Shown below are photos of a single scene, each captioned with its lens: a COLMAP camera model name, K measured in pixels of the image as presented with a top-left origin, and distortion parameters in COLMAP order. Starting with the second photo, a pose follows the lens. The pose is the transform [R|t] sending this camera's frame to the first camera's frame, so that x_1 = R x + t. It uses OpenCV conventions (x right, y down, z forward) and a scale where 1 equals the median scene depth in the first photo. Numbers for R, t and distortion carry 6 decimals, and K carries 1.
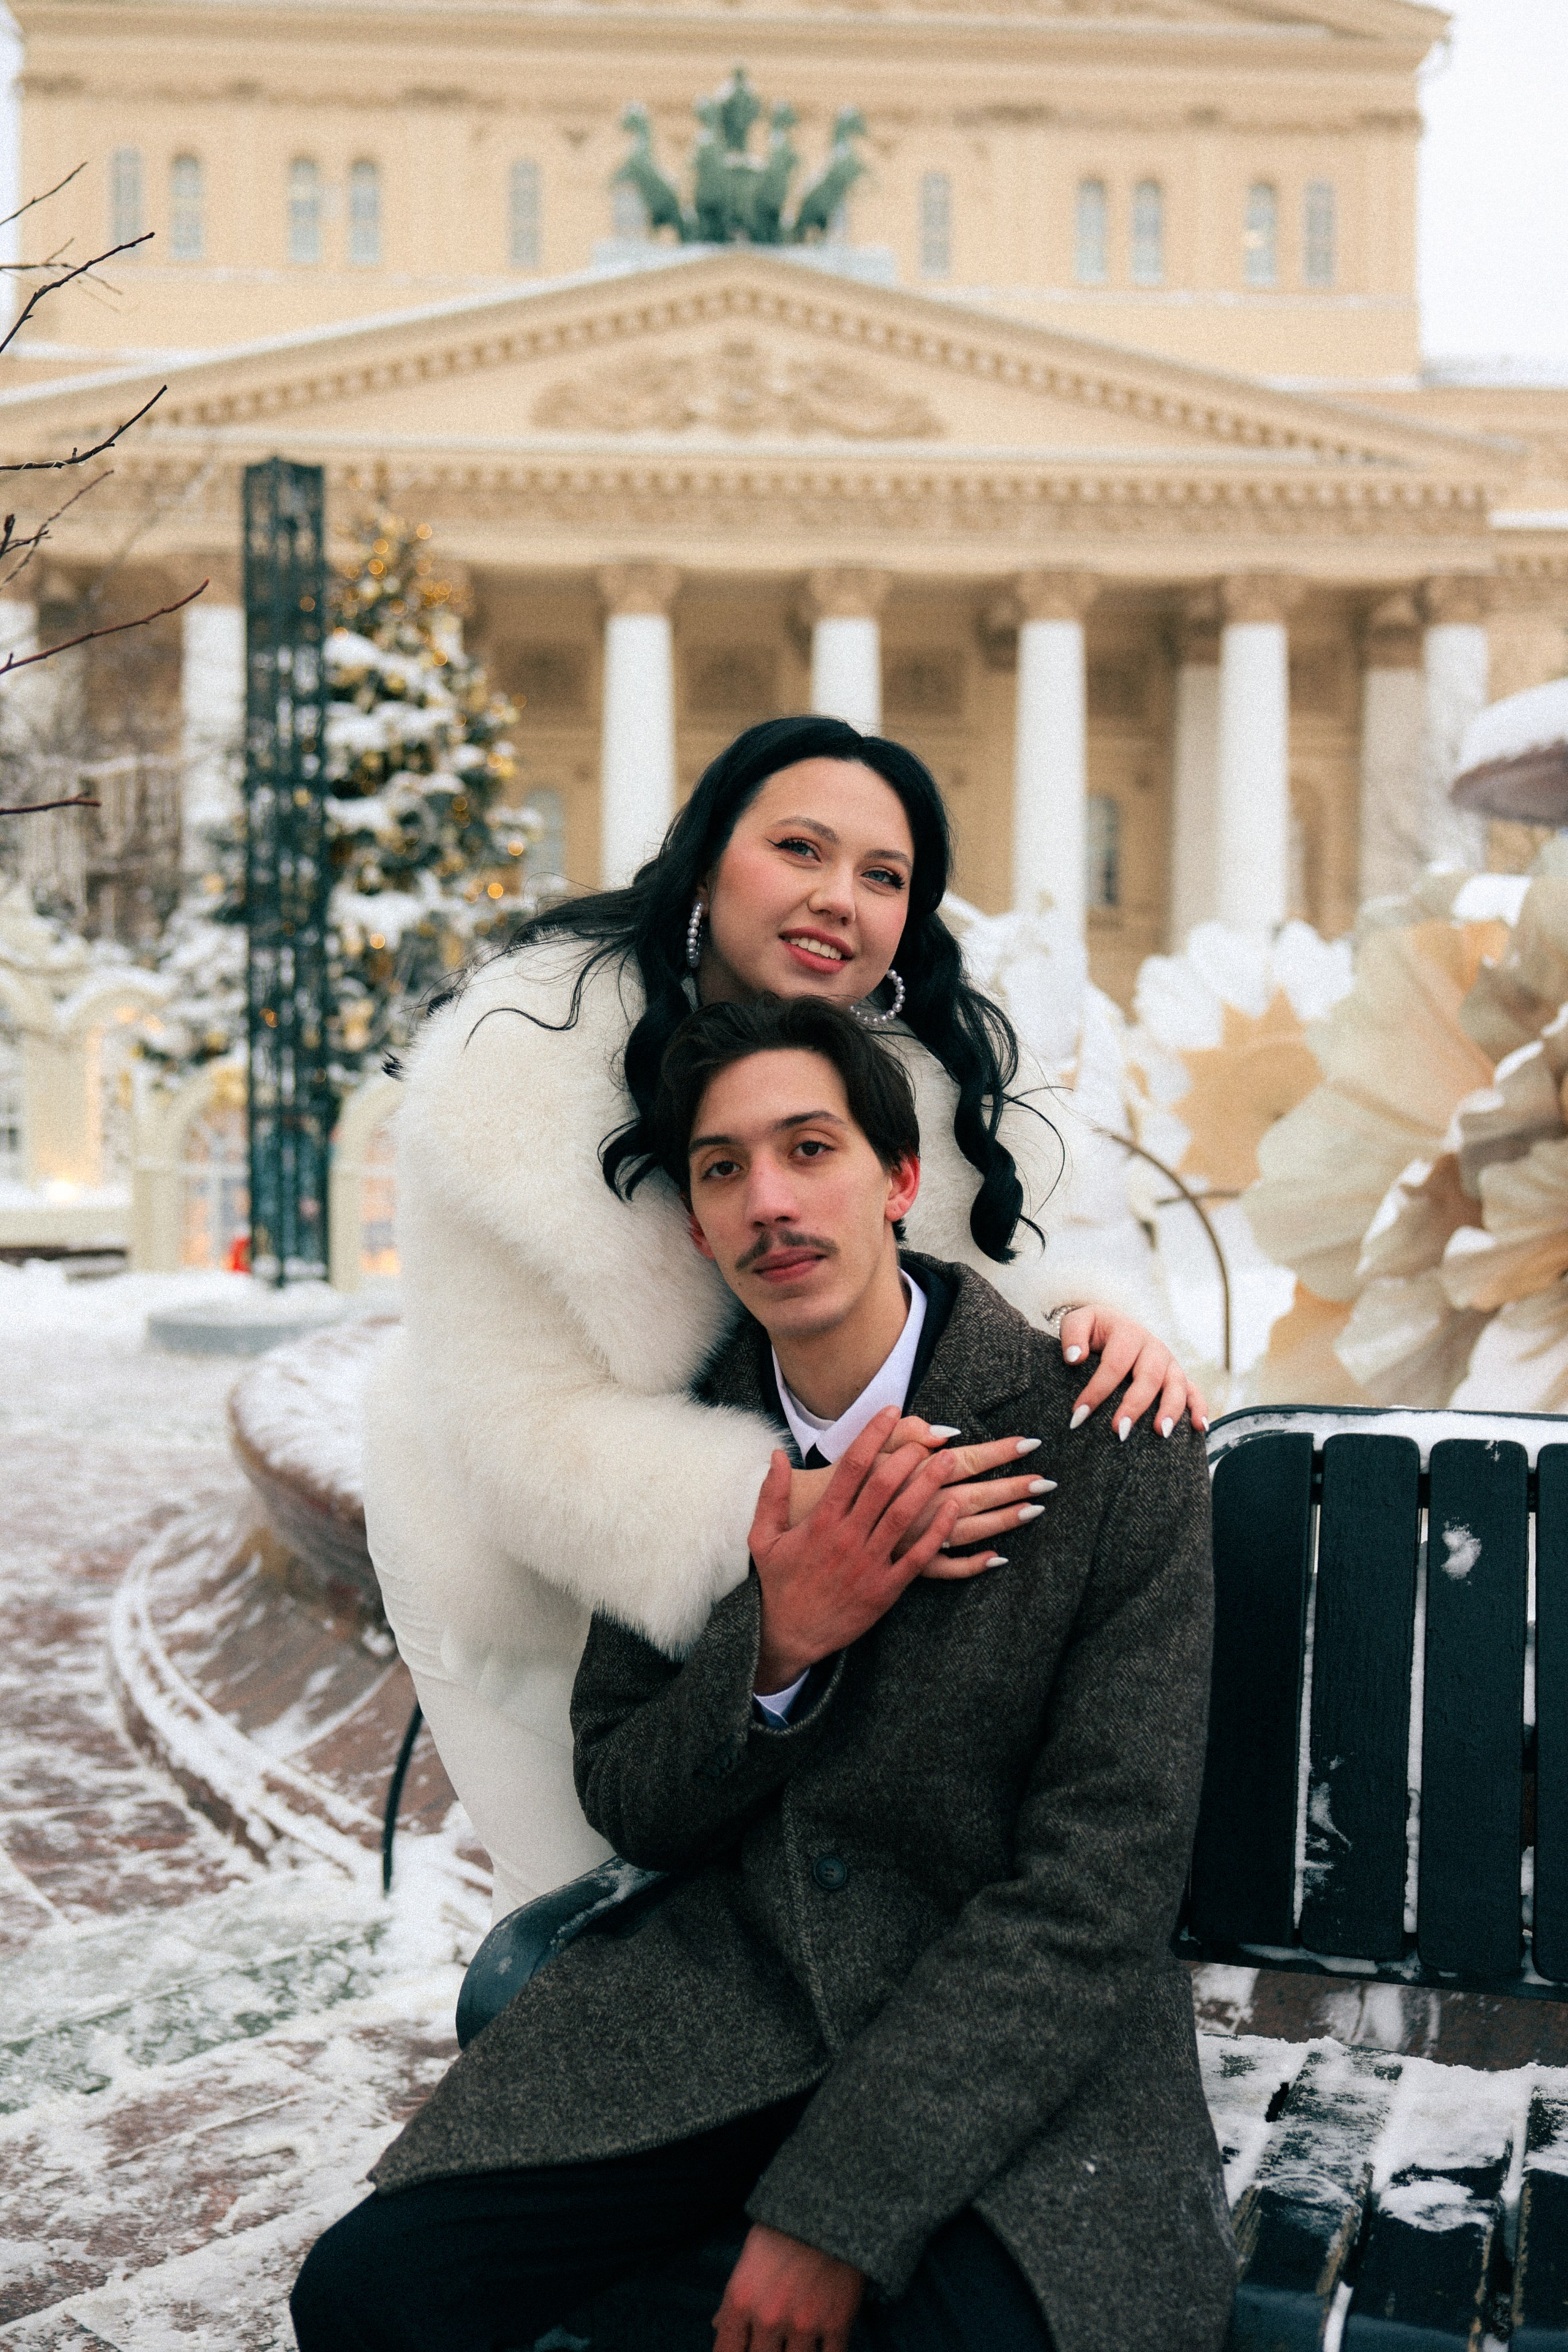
lens RADIAL K [[3172.3, 0, 762.8], [0, 3172.3, 1182.3], [0, 0, 1]] dist [0.183579, 0.000000]
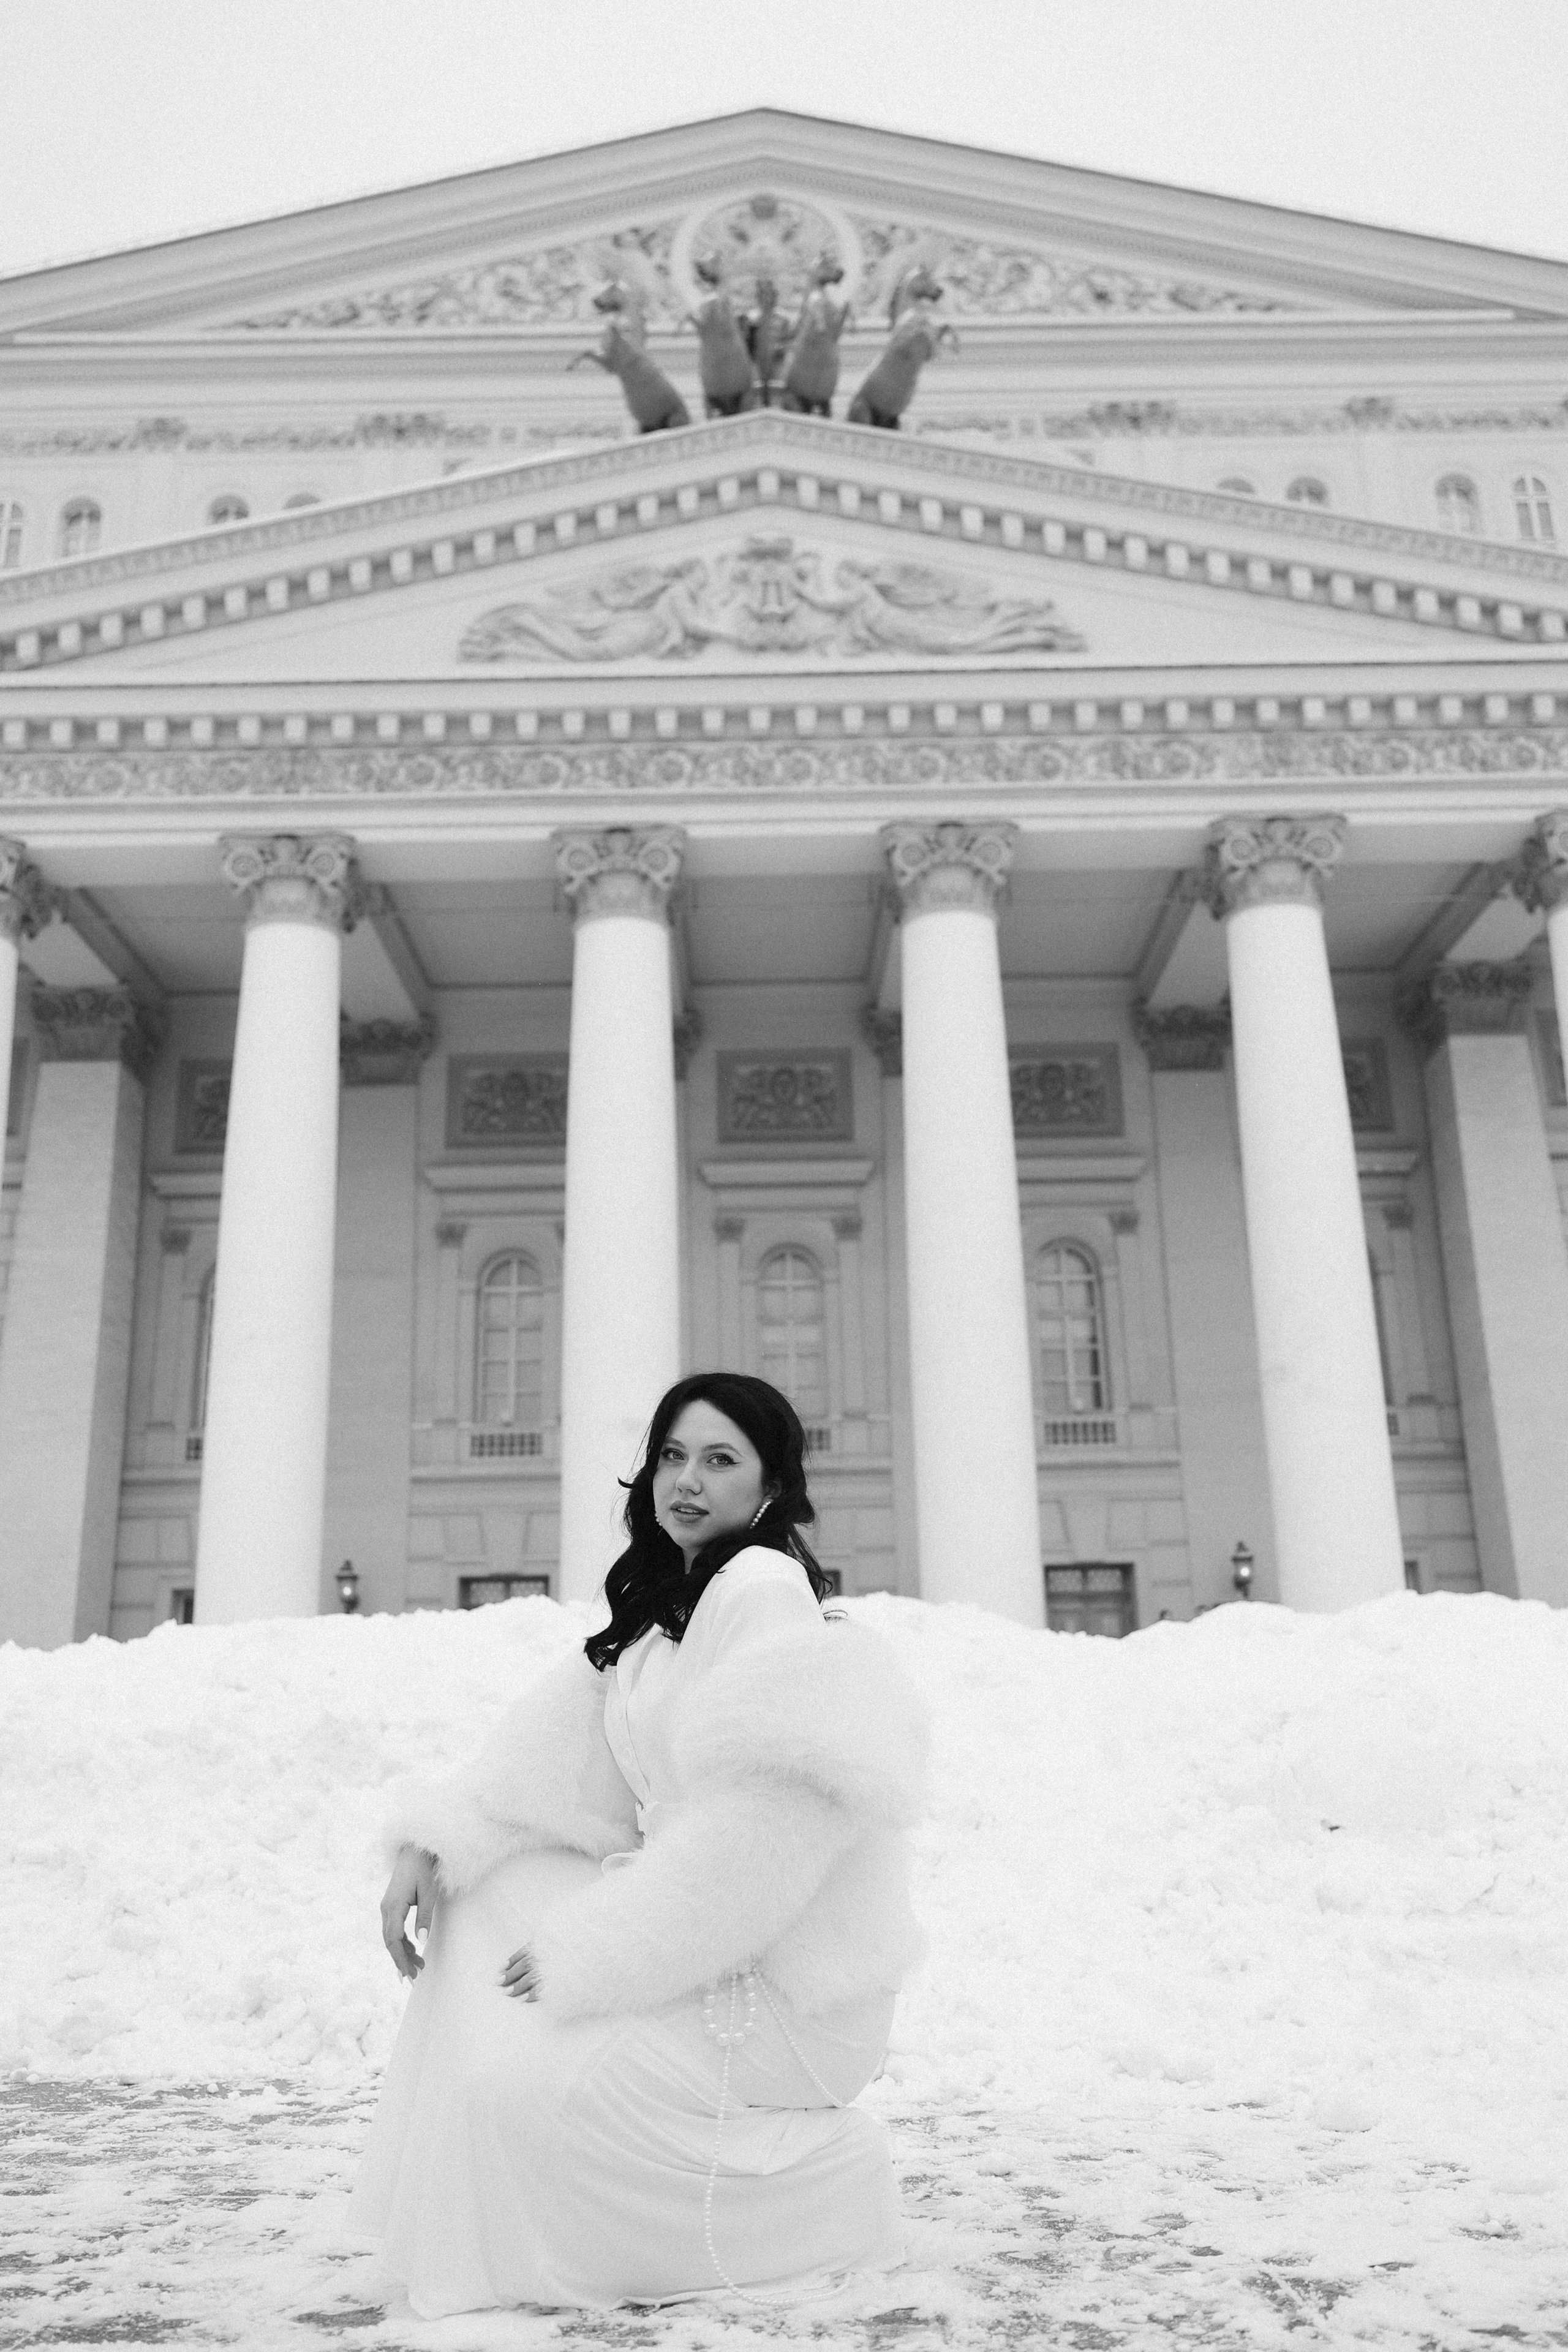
lens RADIAL K [[2009.8, 0, 770.0], [0, 2009.8, 1129.4], [0, 0, 1]] dist [0.012785, 0.028776]
pose [[0.998117, -0.039330, -0.047076, 0.008204], [0.021328, 0.942036, -0.334834, -0.003312], [0.057516, 0.333199, 0.941101, 0.642540]]
